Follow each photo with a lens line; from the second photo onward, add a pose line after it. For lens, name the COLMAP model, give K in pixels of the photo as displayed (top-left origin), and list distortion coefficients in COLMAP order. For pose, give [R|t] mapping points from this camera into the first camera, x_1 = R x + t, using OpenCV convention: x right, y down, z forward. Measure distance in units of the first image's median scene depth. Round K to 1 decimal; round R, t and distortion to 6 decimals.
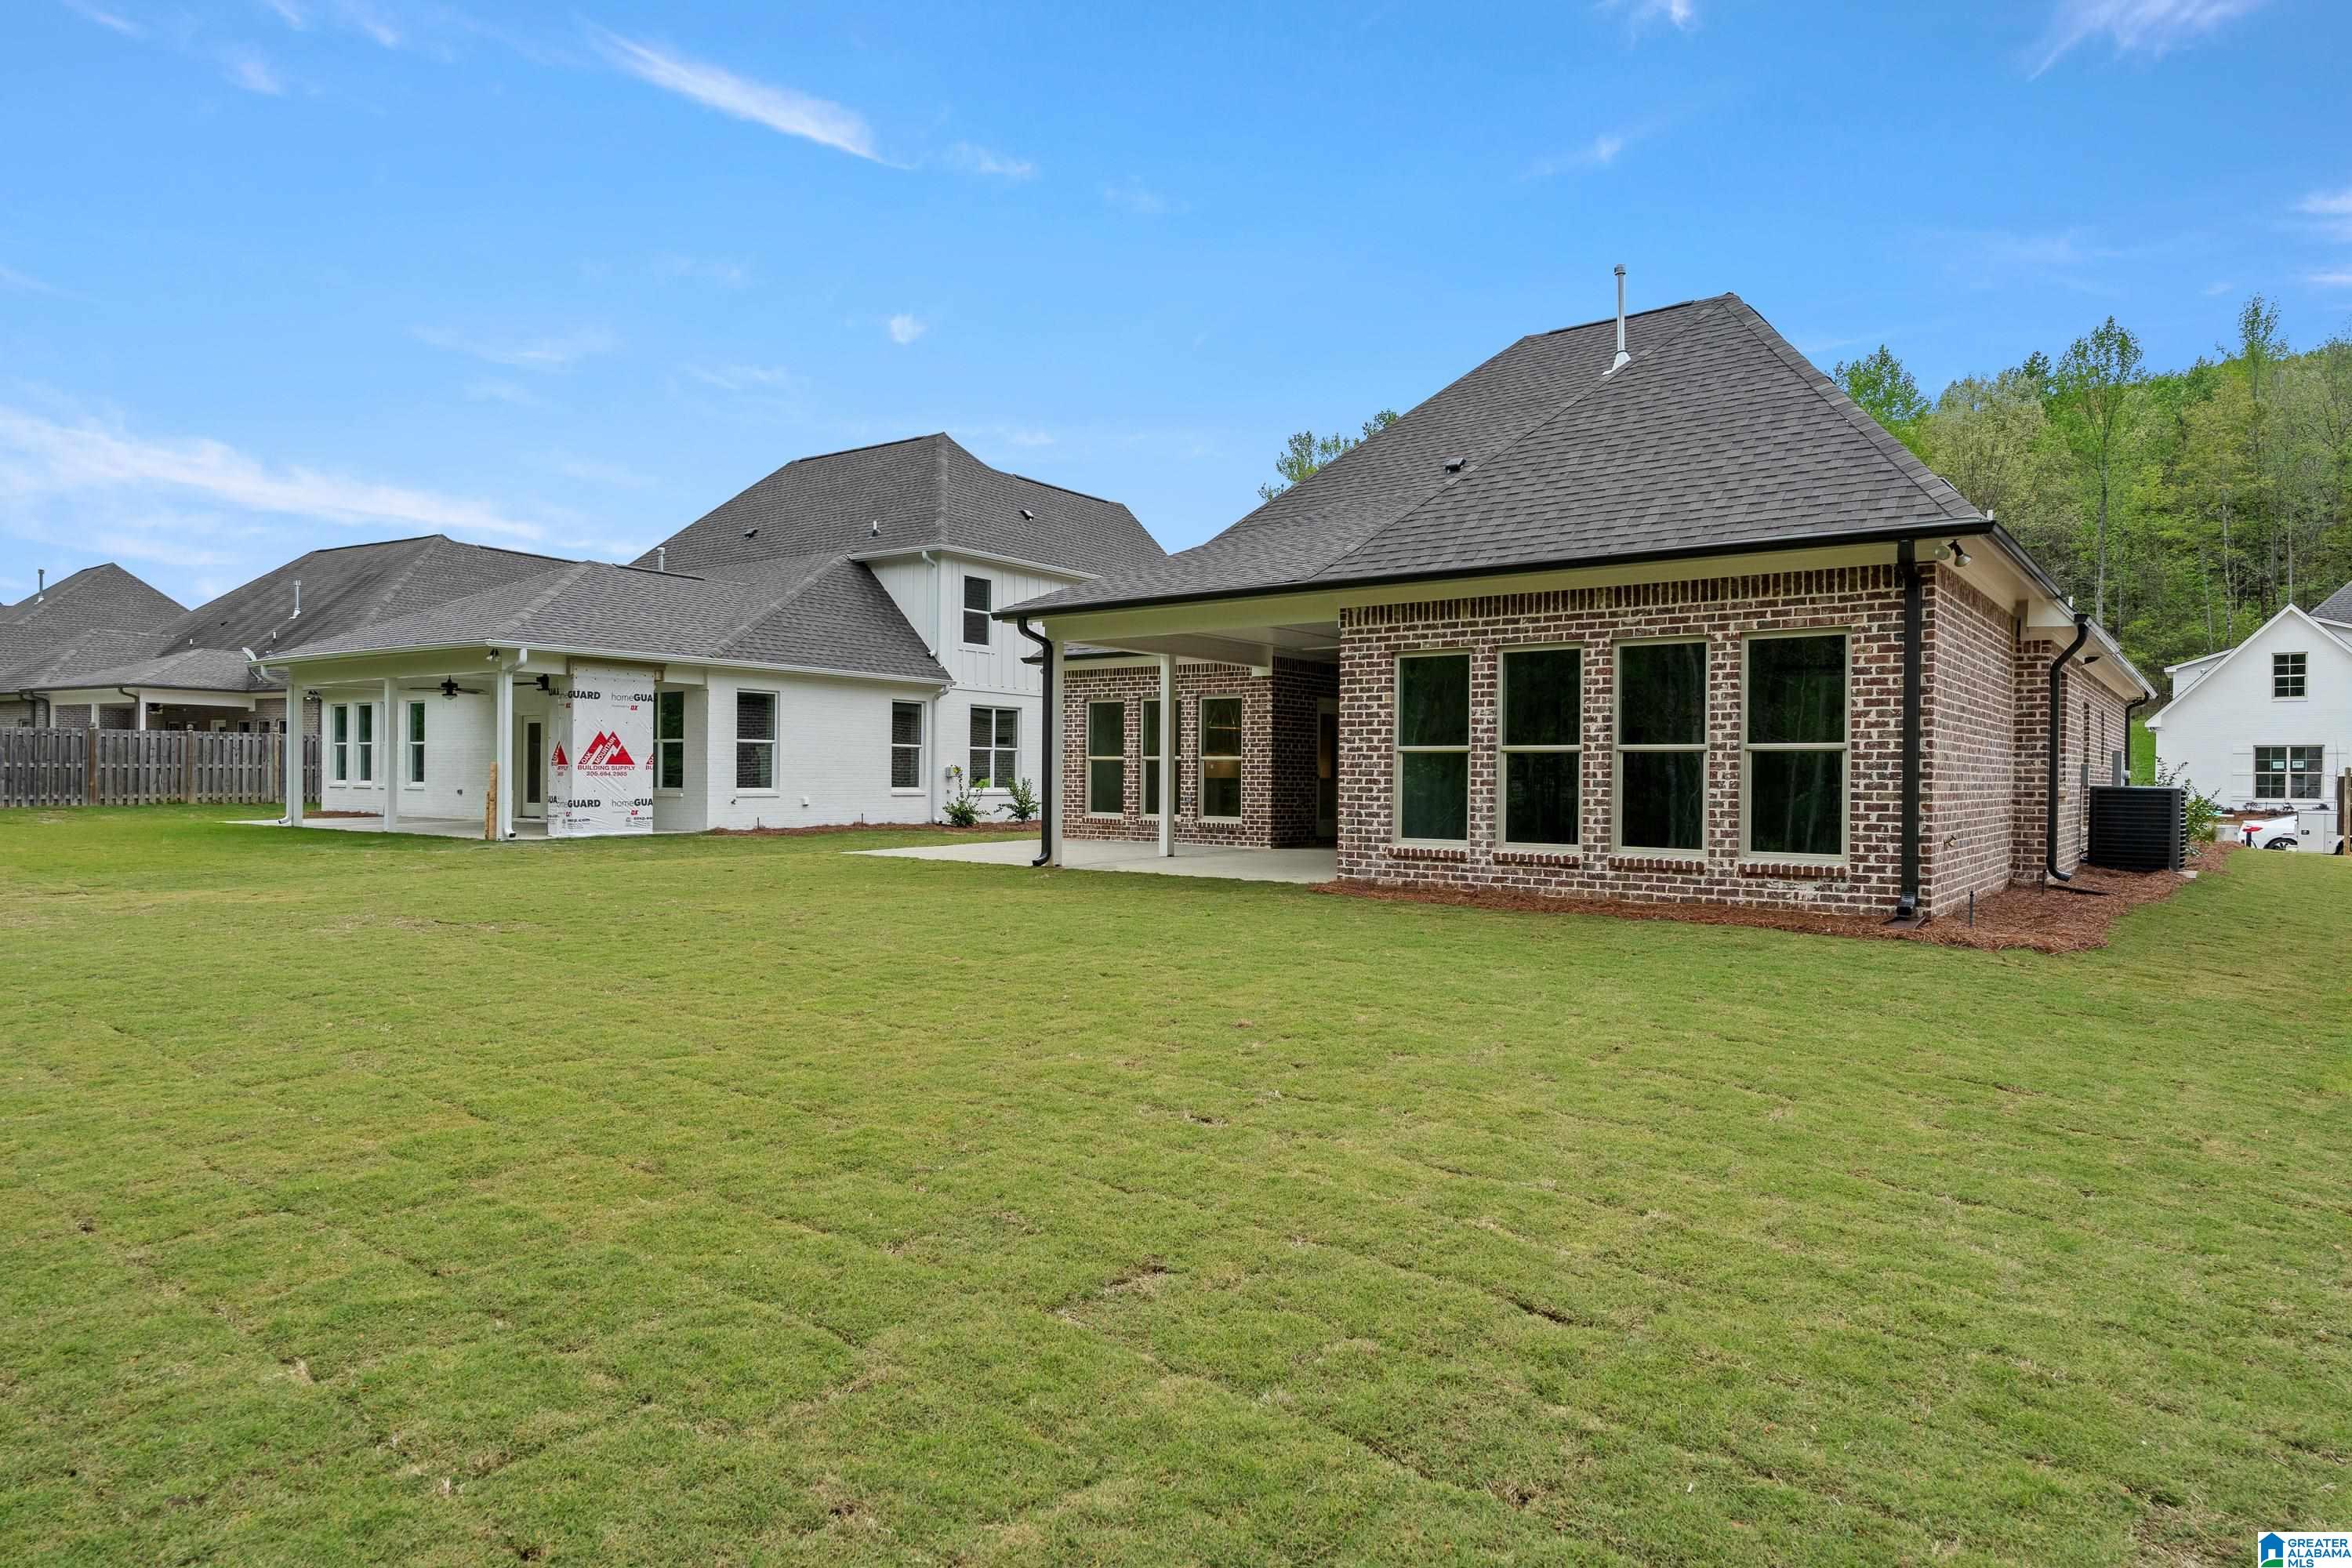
lens RADIAL K [[1363.1, 0, 1171.6], [0, 1363.1, 779.2], [0, 0, 1]] dist [-0.005974, -0.000160]
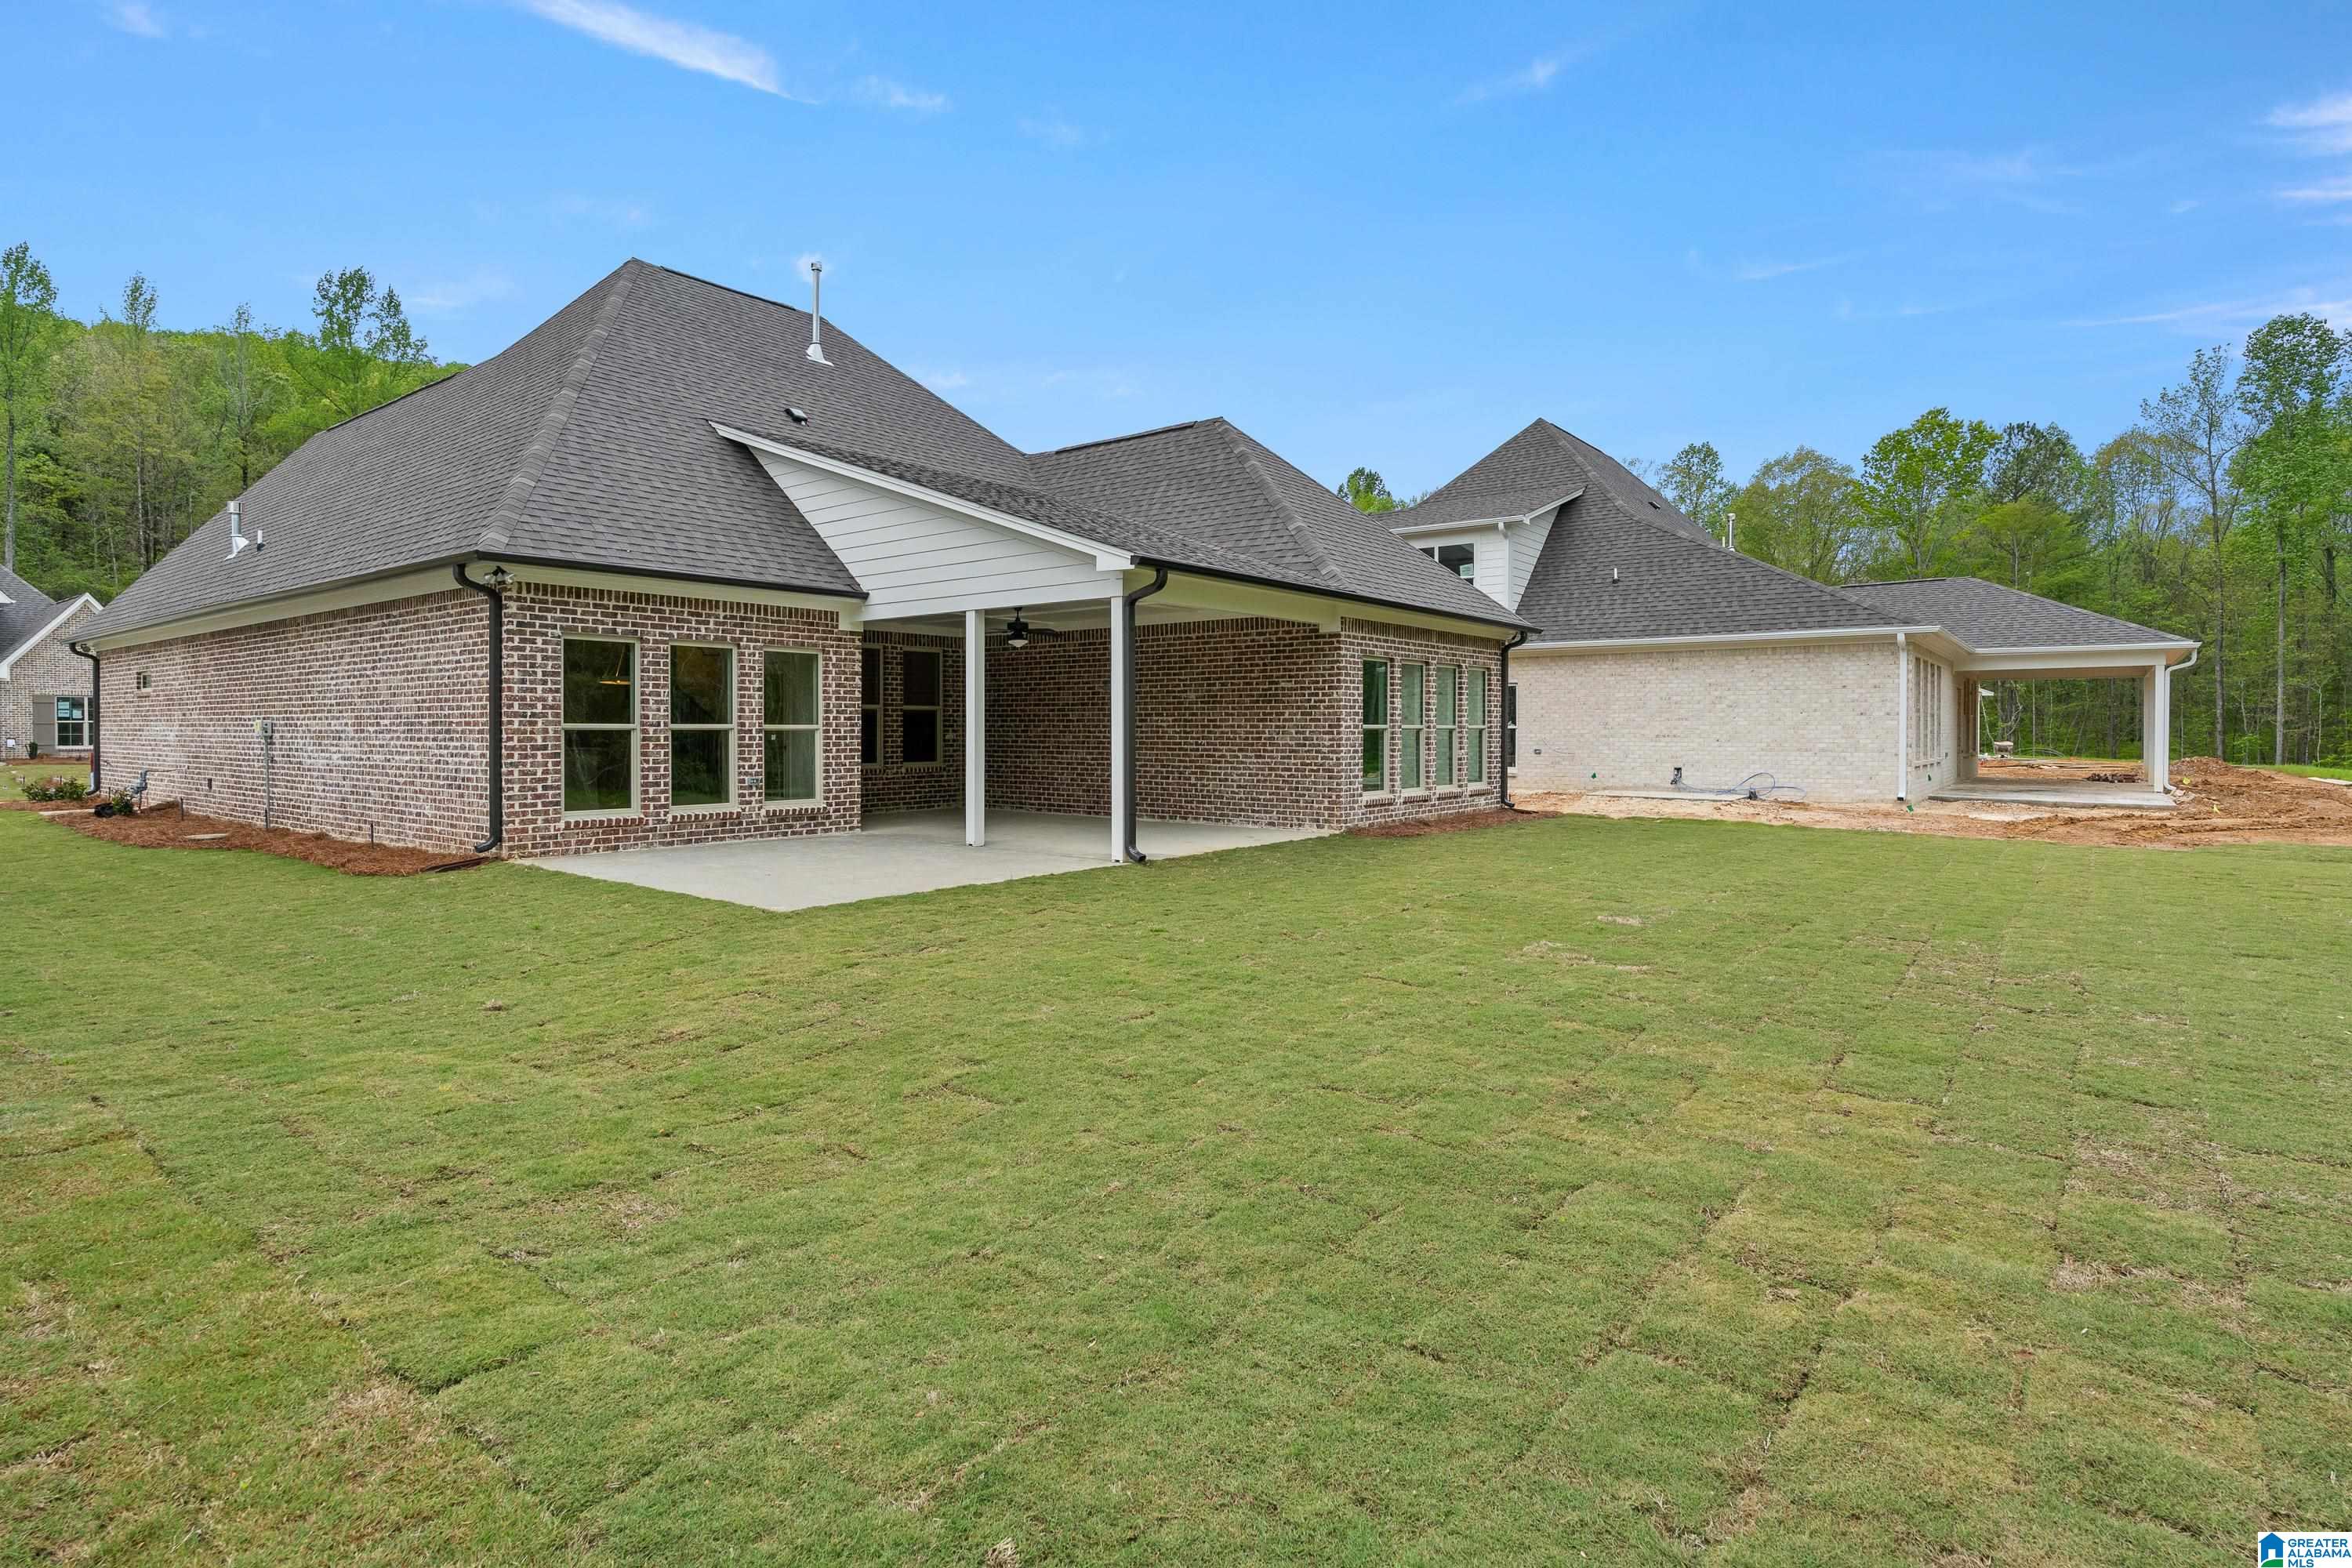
lens RADIAL K [[1214.0, 0, 1198.3], [0, 1214.0, 728.5], [0, 0, 1]] dist [-0.001022, 0.000074]
pose [[-0.022030, -0.006571, 0.999736, -1.038196], [0.002866, 0.999974, 0.006636, -0.028529], [-0.999753, 0.003011, -0.022011, 1.189946]]
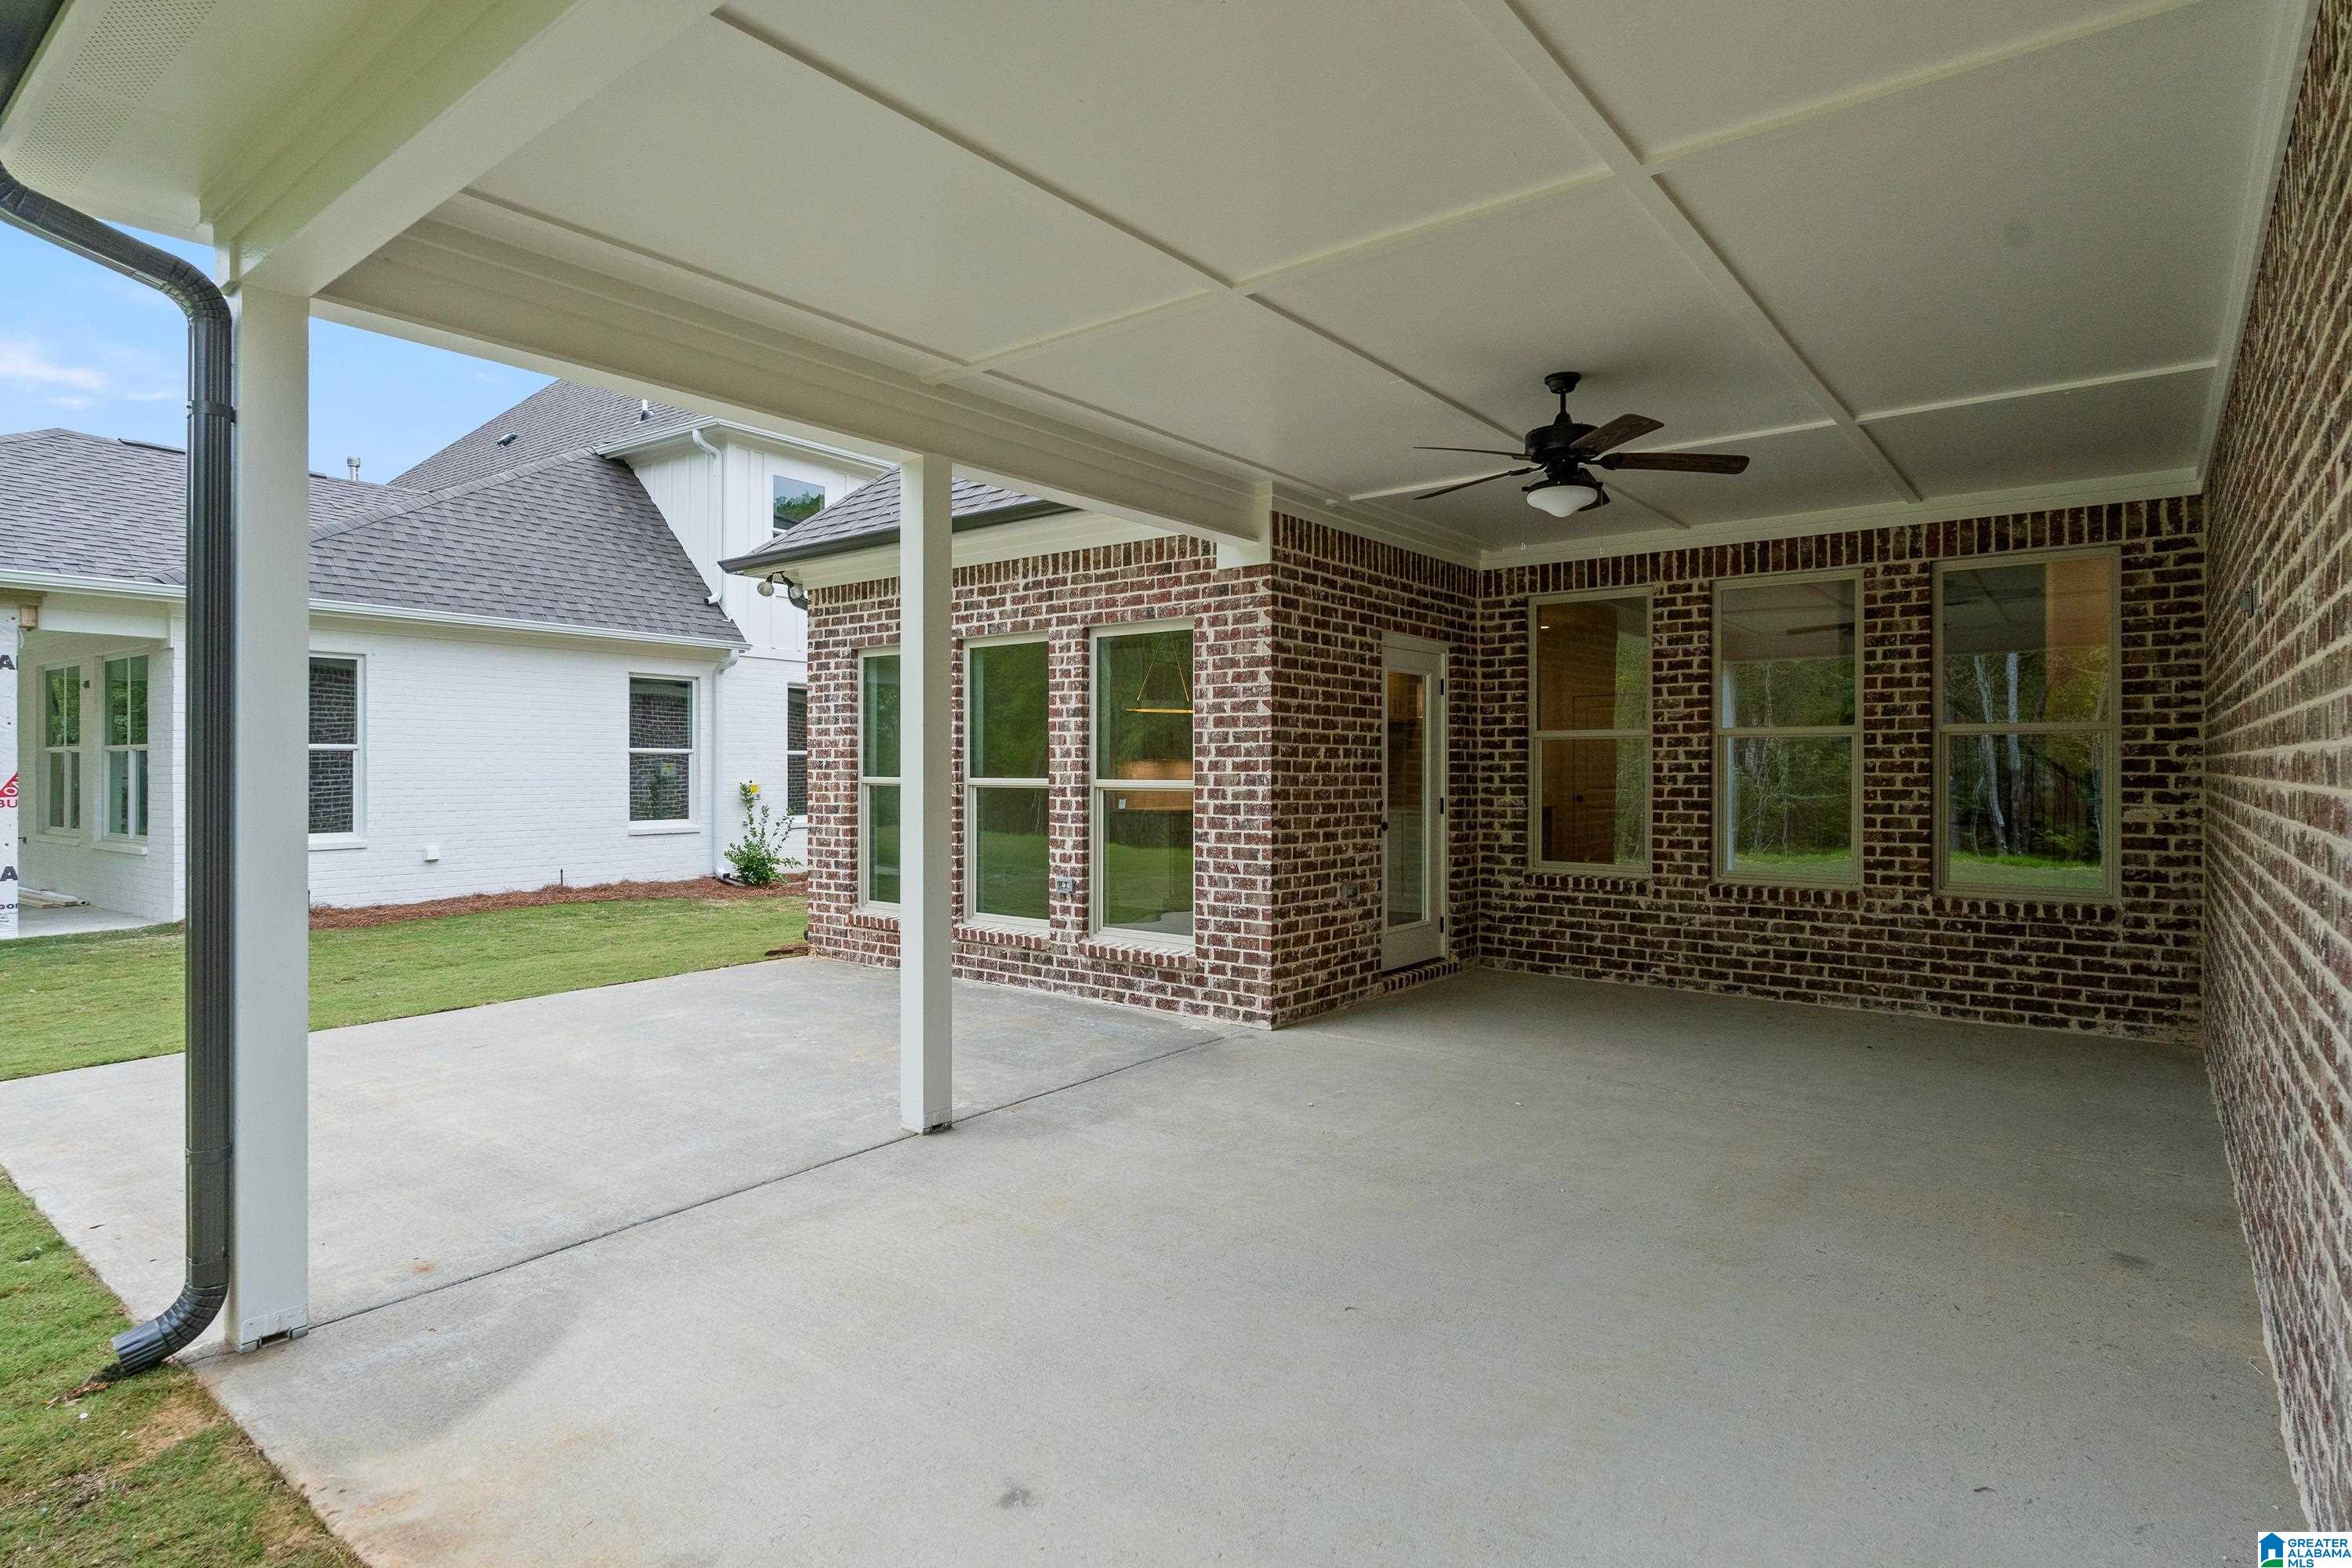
lens RADIAL K [[1214.0, 0, 1189.9], [0, 1214.0, 774.2], [0, 0, 1]] dist [-0.001022, 0.000074]
pose [[0.999940, -0.008654, 0.006761, 0.072715], [0.008632, 0.999958, 0.003198, -0.029580], [-0.006789, -0.003139, 0.999972, 0.992214]]
